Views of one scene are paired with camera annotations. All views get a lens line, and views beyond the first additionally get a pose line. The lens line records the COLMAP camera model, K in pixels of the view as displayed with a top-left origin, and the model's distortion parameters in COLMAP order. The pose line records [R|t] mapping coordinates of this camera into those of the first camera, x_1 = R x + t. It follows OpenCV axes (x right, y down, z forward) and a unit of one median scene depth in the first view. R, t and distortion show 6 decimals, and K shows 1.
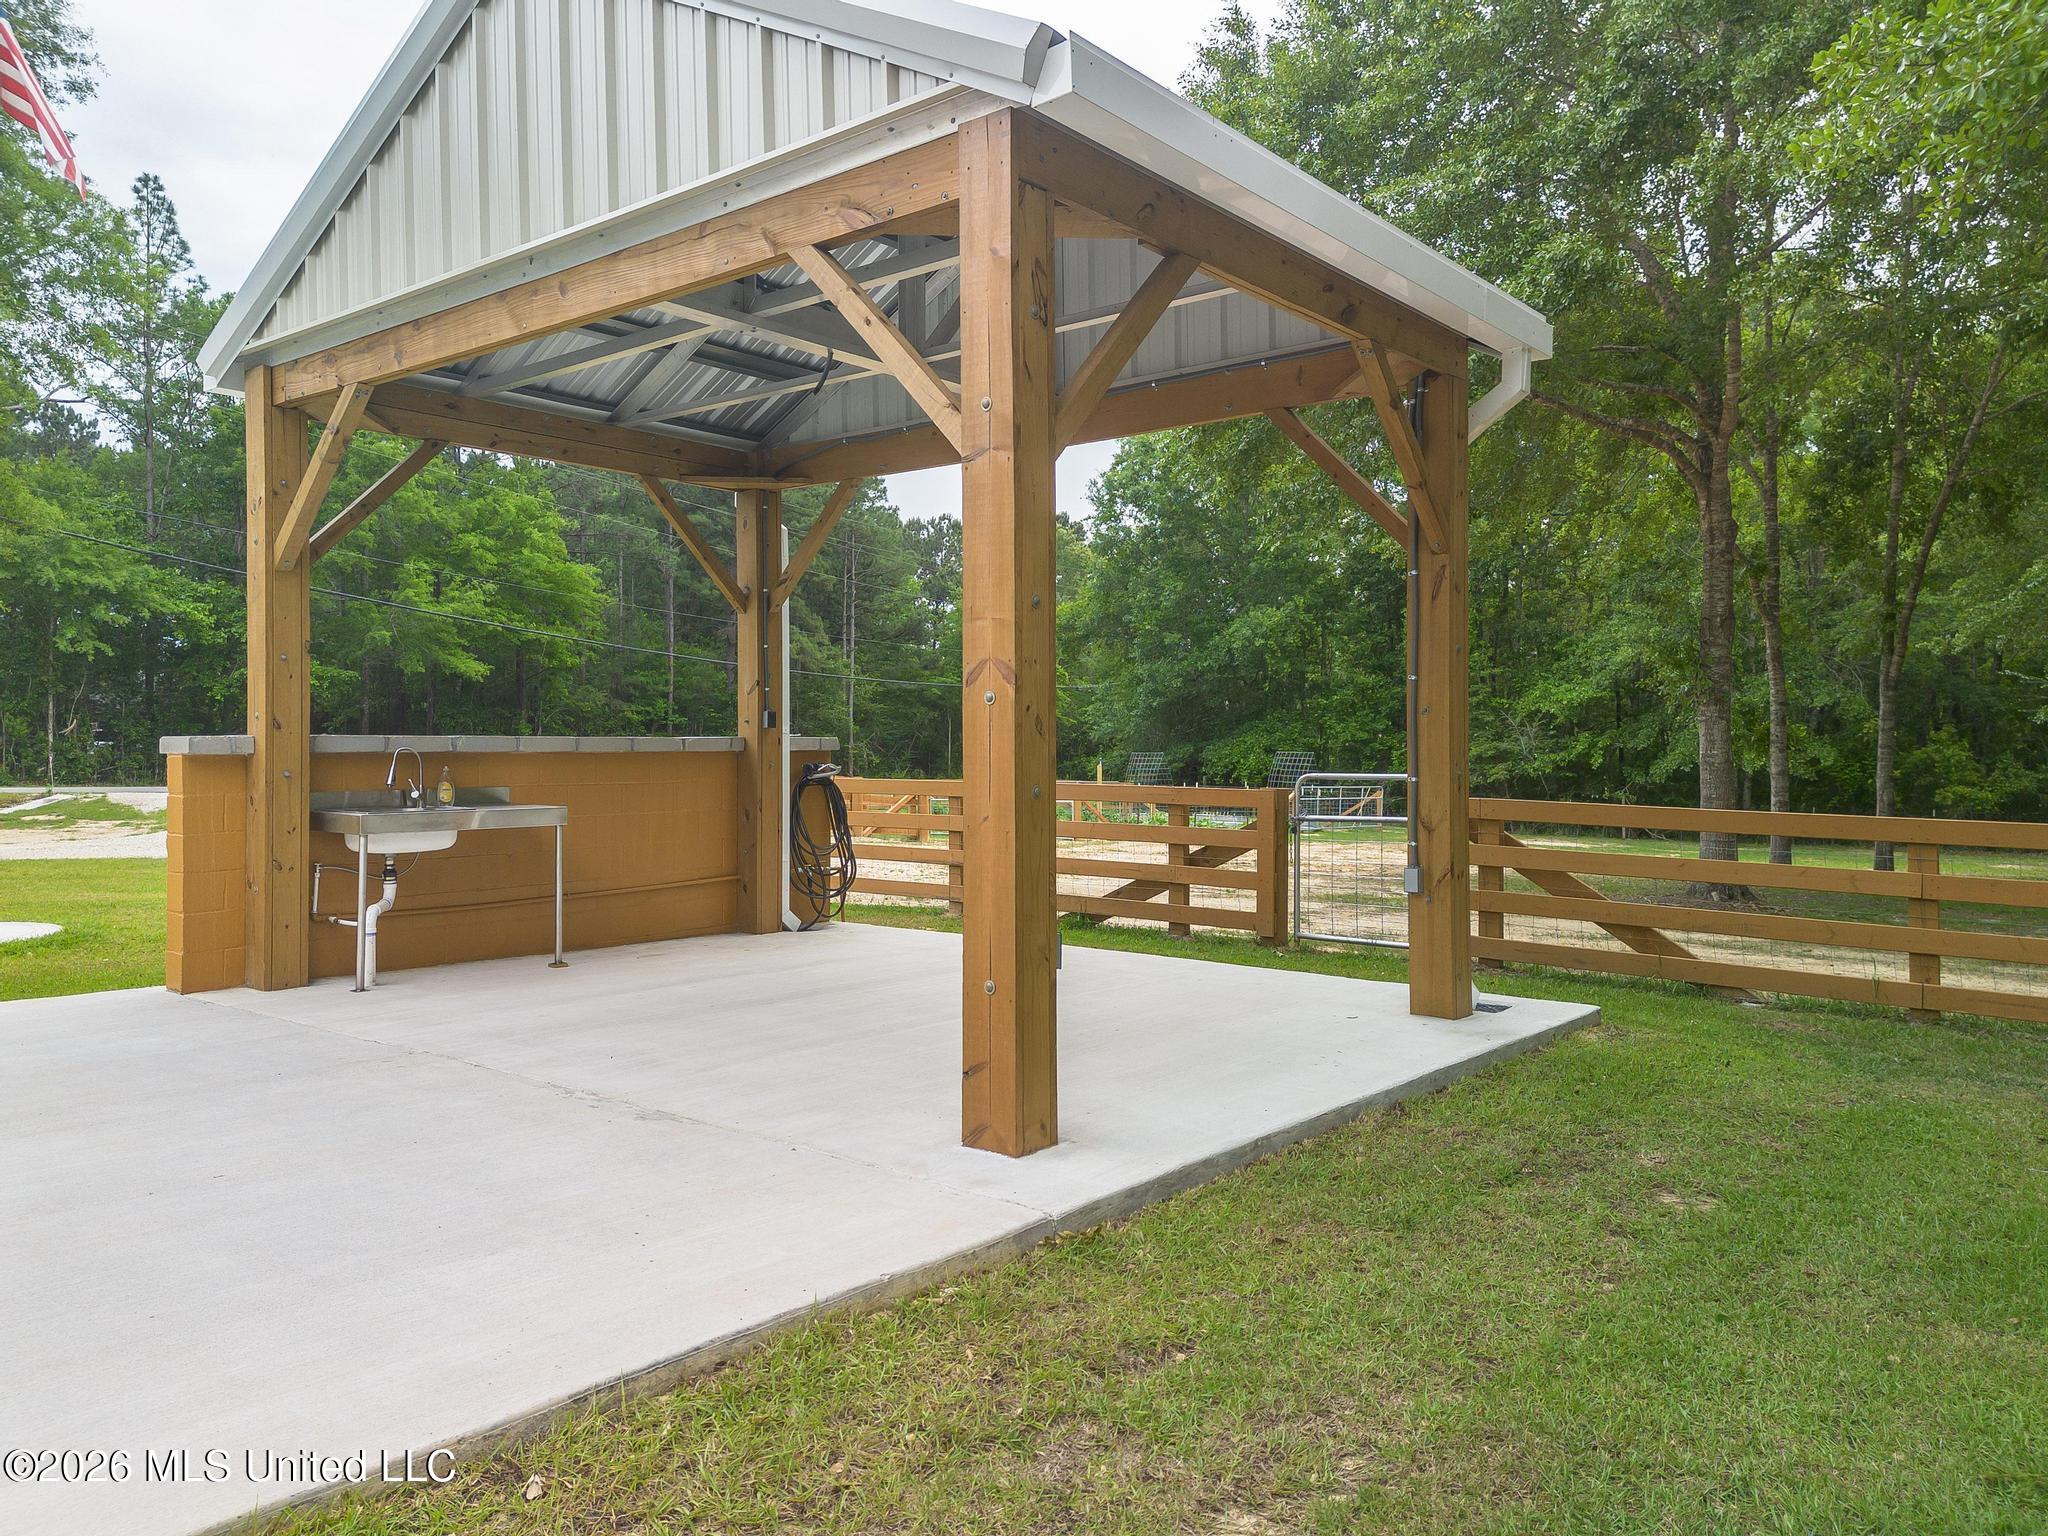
lens RADIAL K [[1487.2, 0, 1034.4], [0, 1487.2, 778.3], [0, 0, 1]] dist [0.098712, -0.126530]
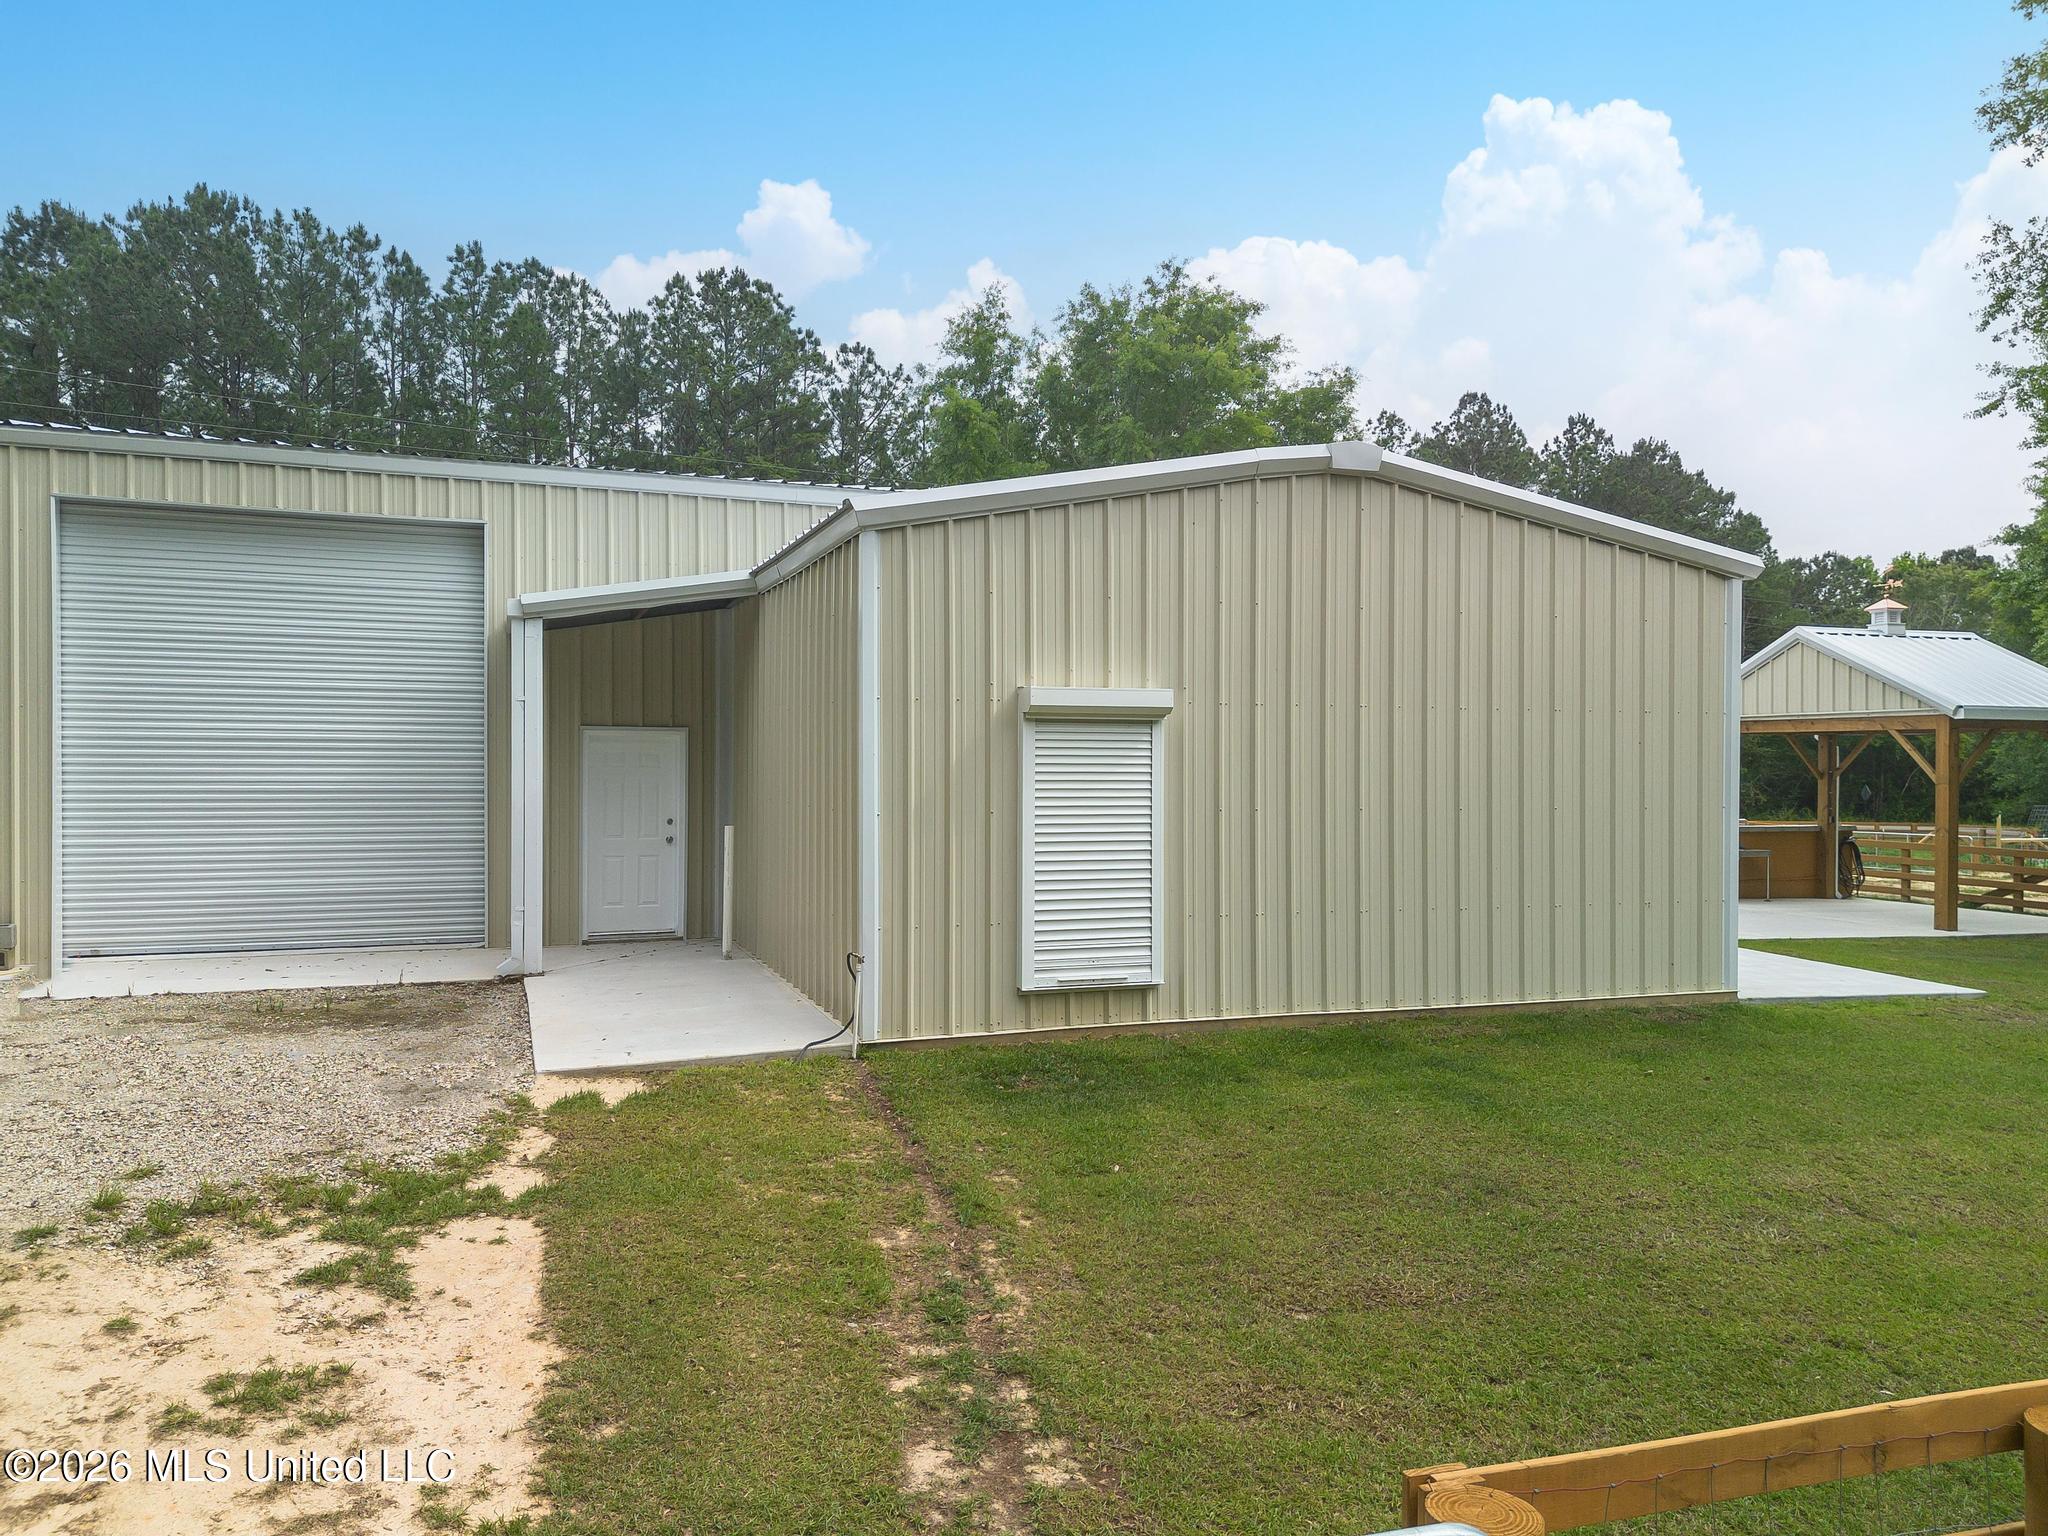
lens RADIAL K [[1487.2, 0, 1034.4], [0, 1487.2, 778.3], [0, 0, 1]] dist [0.098712, -0.126530]
pose [[0.861873, 0.009756, -0.507030, -0.034378], [-0.016930, 0.999811, -0.009540, -0.062563], [0.506841, 0.016806, 0.861876, -2.023473]]
